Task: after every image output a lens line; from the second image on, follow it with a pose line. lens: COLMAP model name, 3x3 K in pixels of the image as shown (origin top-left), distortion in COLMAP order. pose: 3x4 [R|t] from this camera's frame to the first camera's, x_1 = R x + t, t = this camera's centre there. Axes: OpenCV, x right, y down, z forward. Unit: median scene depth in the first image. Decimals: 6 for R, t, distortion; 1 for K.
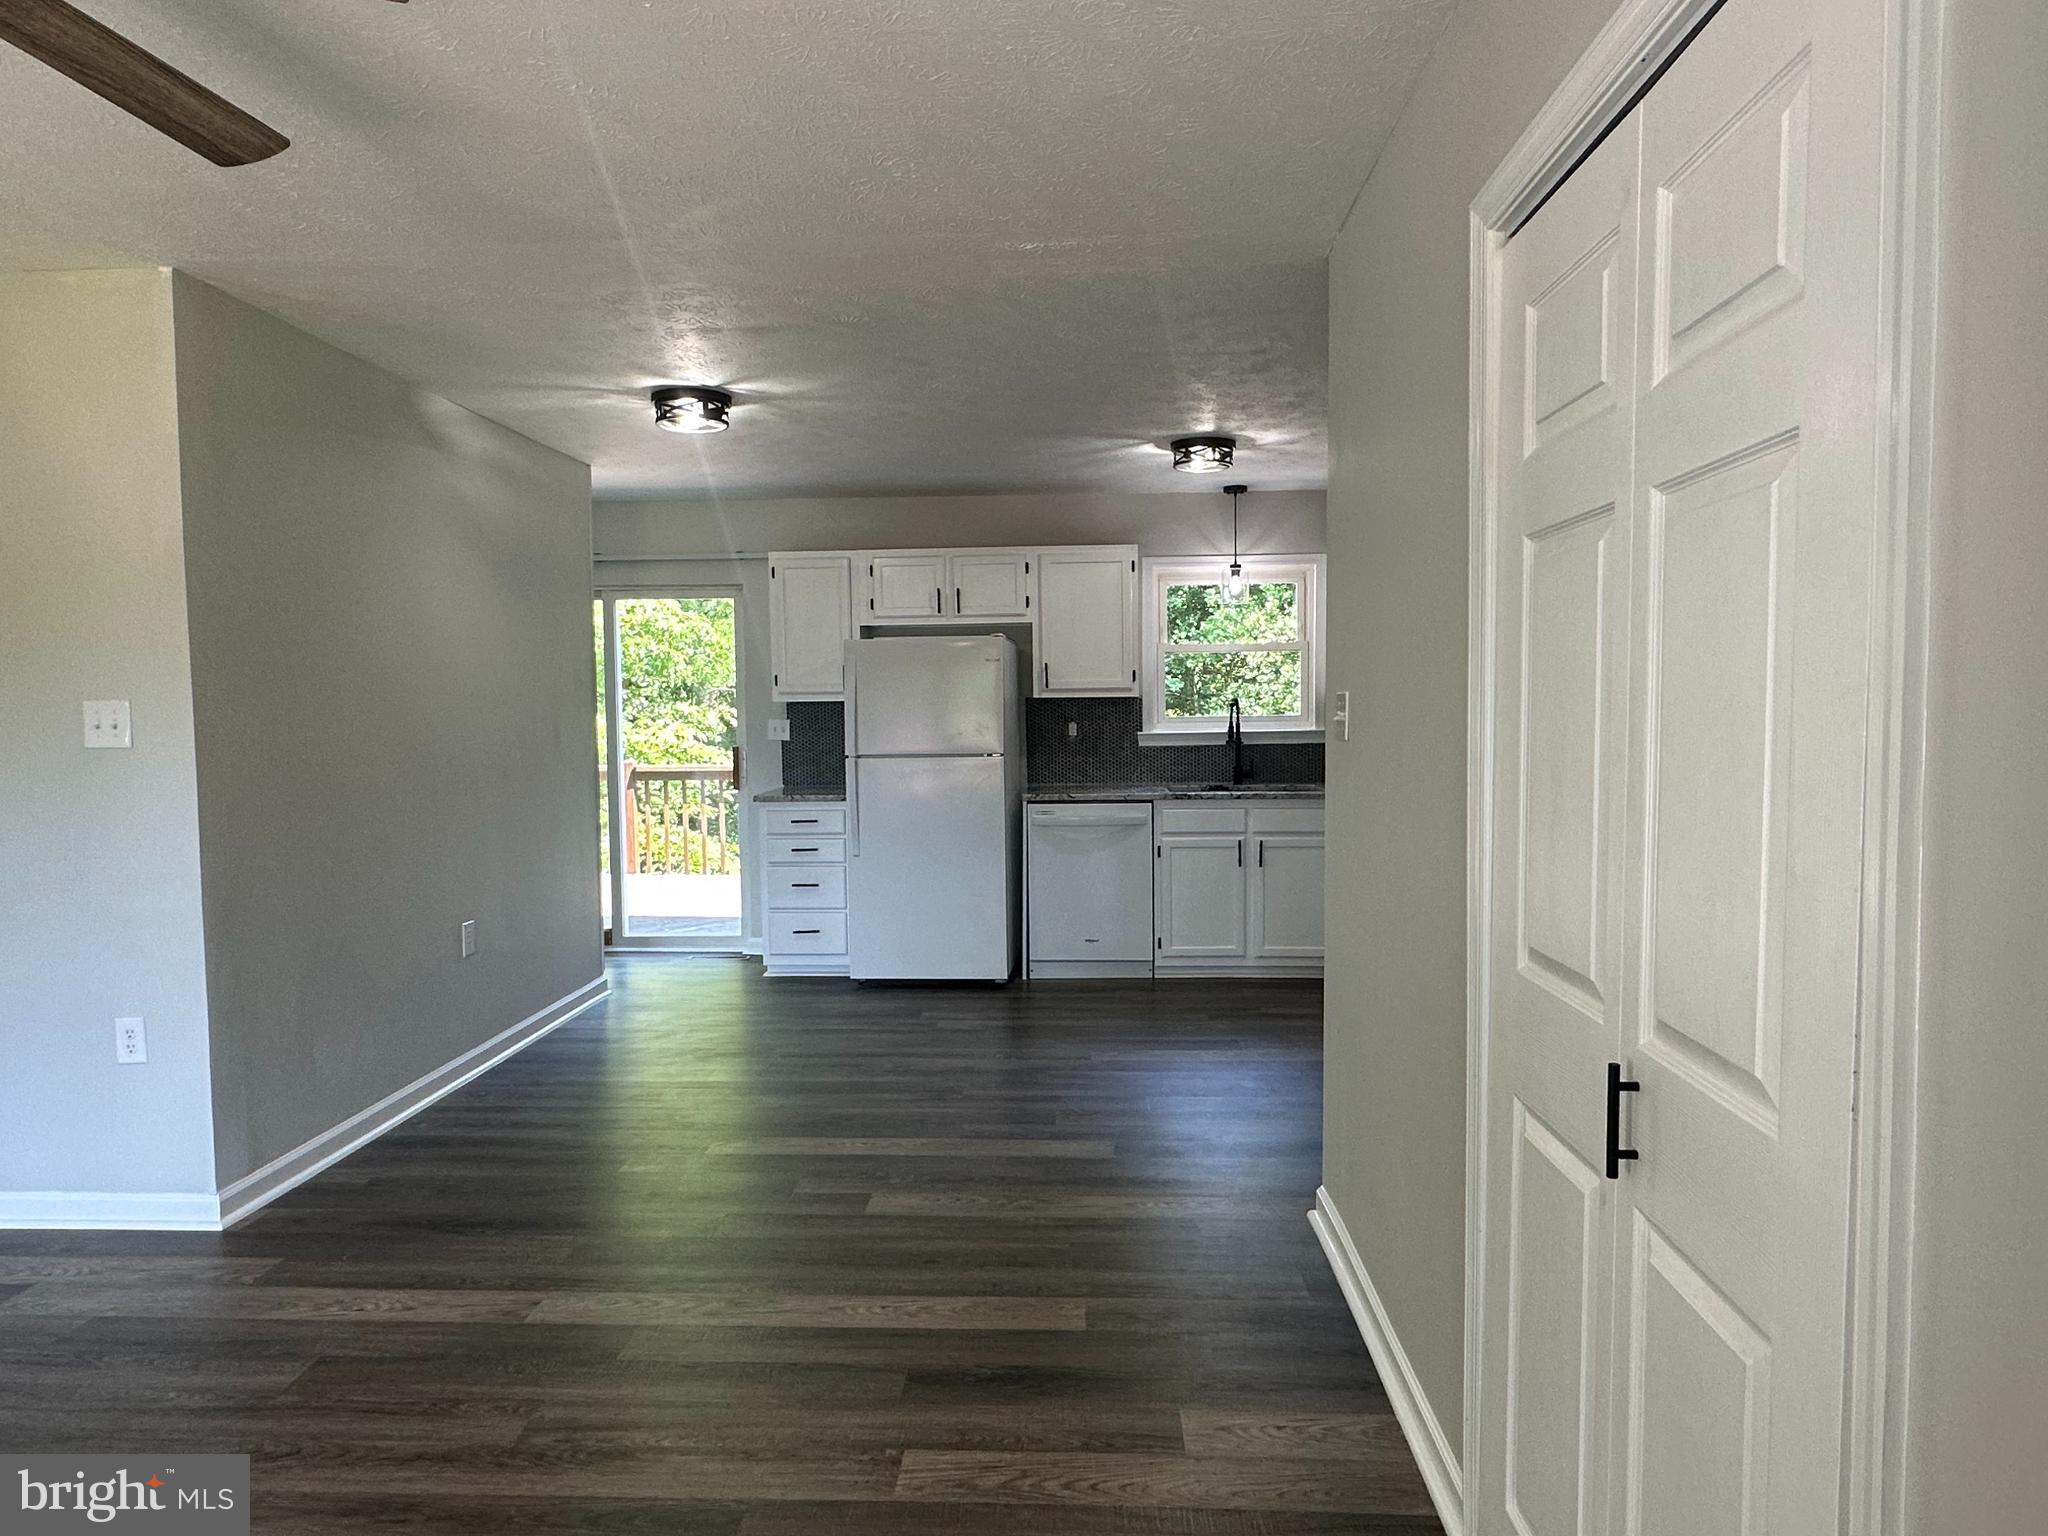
lens RADIAL K [[1272.5, 0, 1024.0], [0, 1272.5, 768.0], [0, 0, 1]] dist [-0.003618, 0.000415]
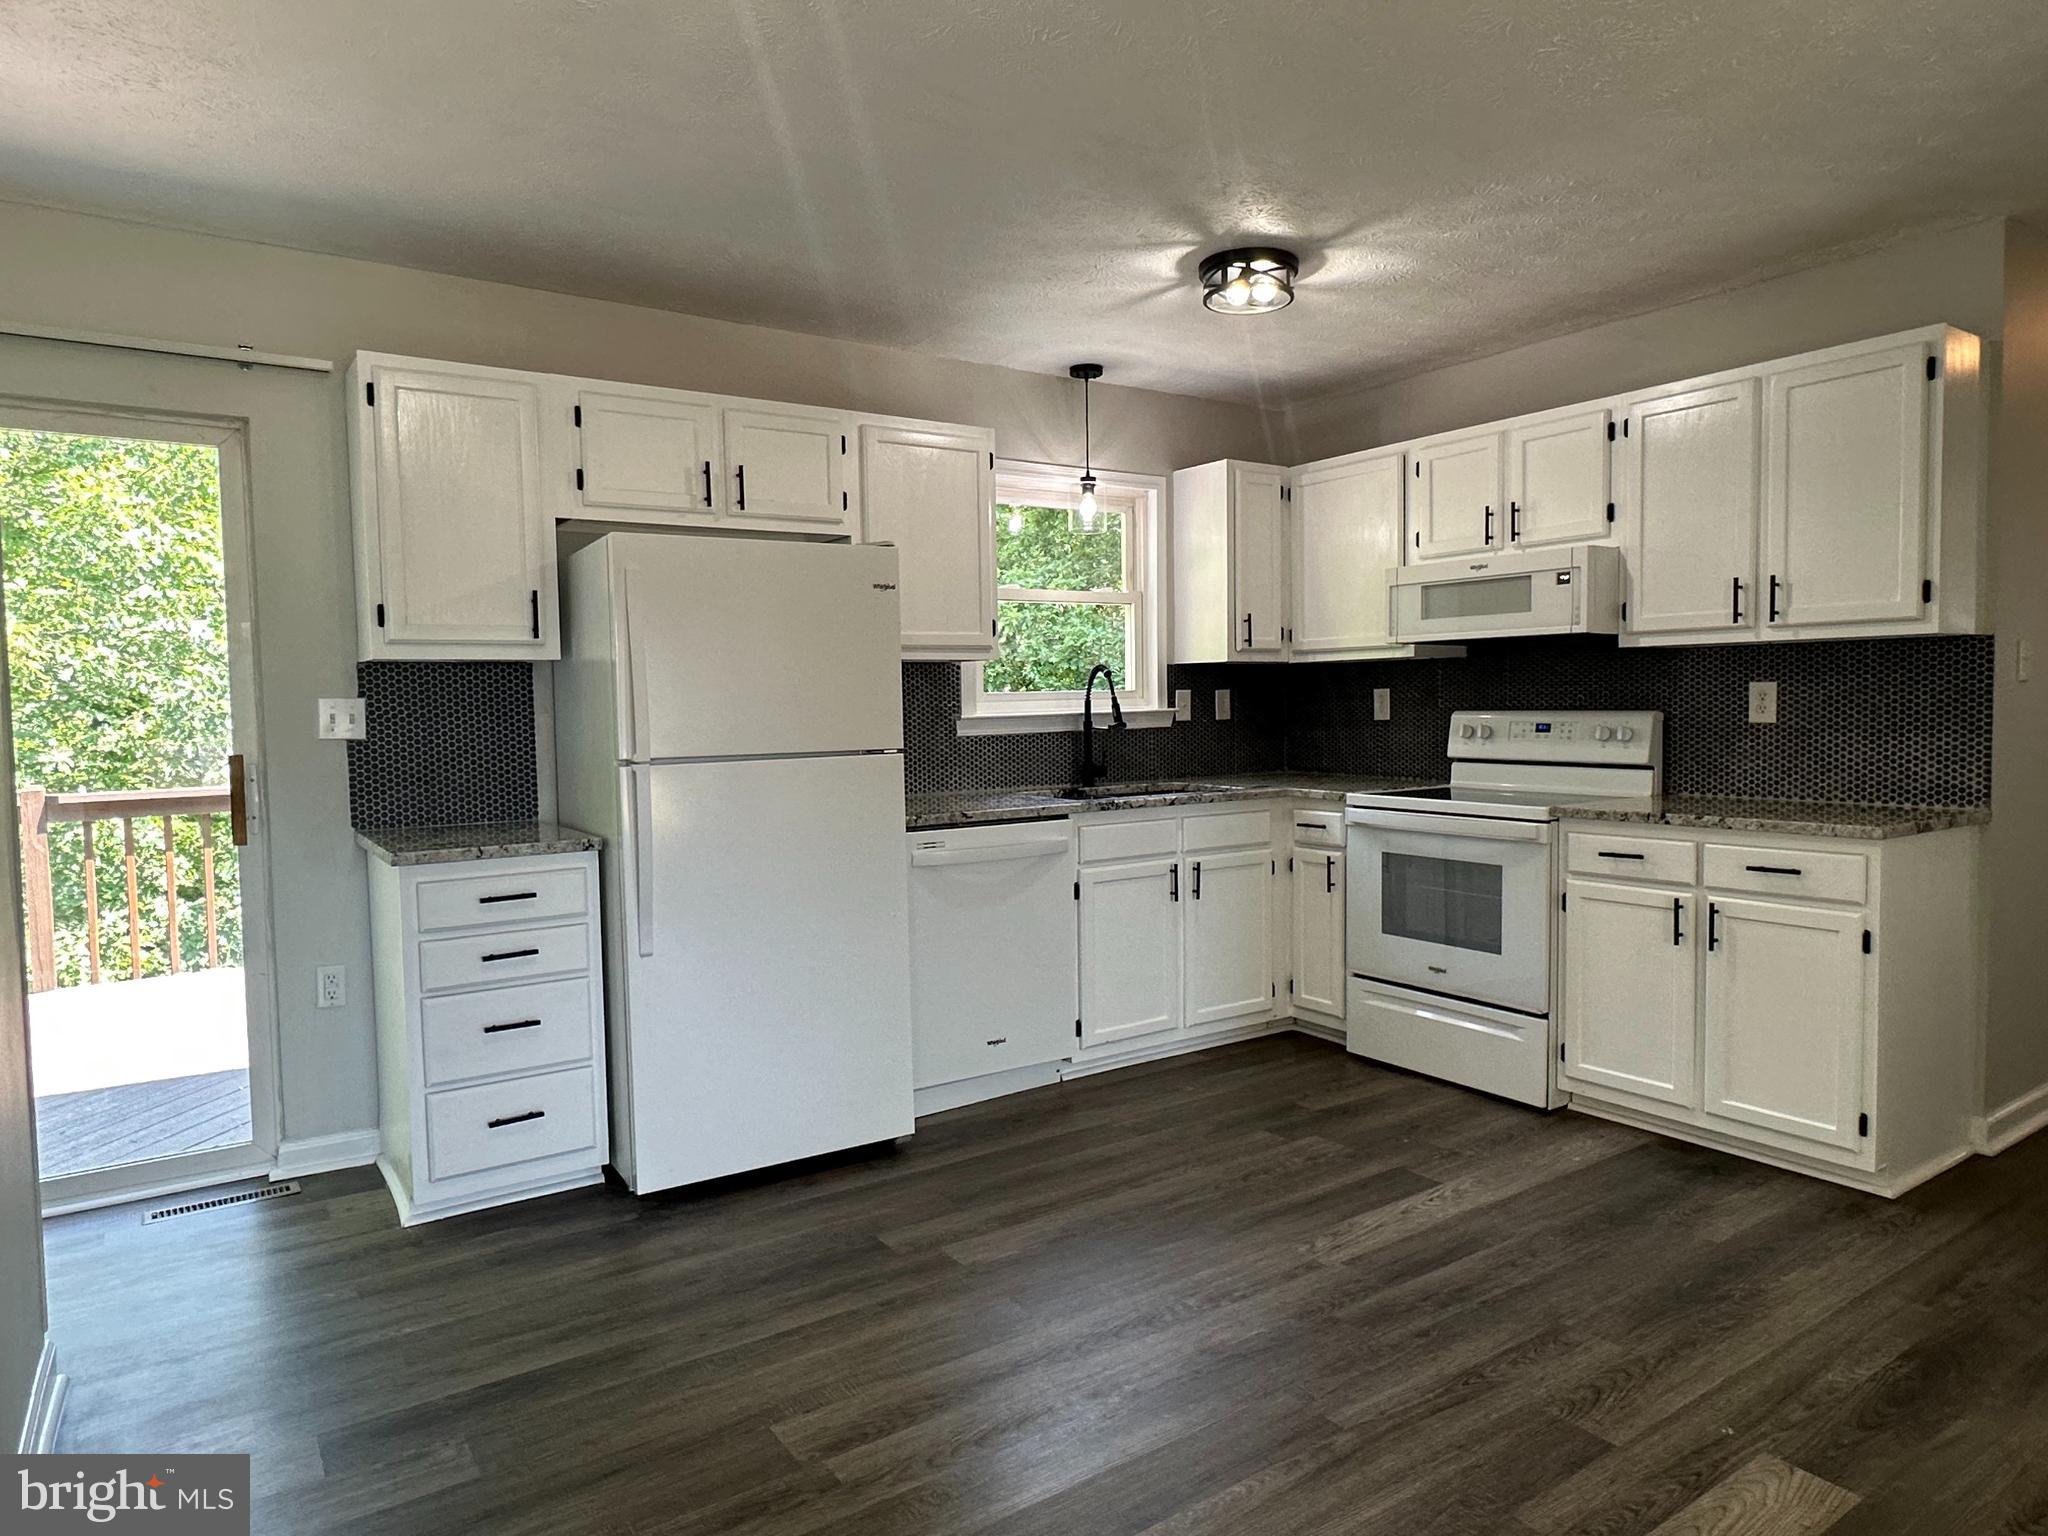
lens RADIAL K [[1254.7, 0, 1016.7], [0, 1254.7, 772.0], [0, 0, 1]] dist [-0.003427, -0.001138]
pose [[0.795716, -0.038097, 0.604470, -0.298429], [0.040160, 0.999142, 0.010107, -0.003981], [-0.604337, 0.016233, 0.796563, 0.474915]]
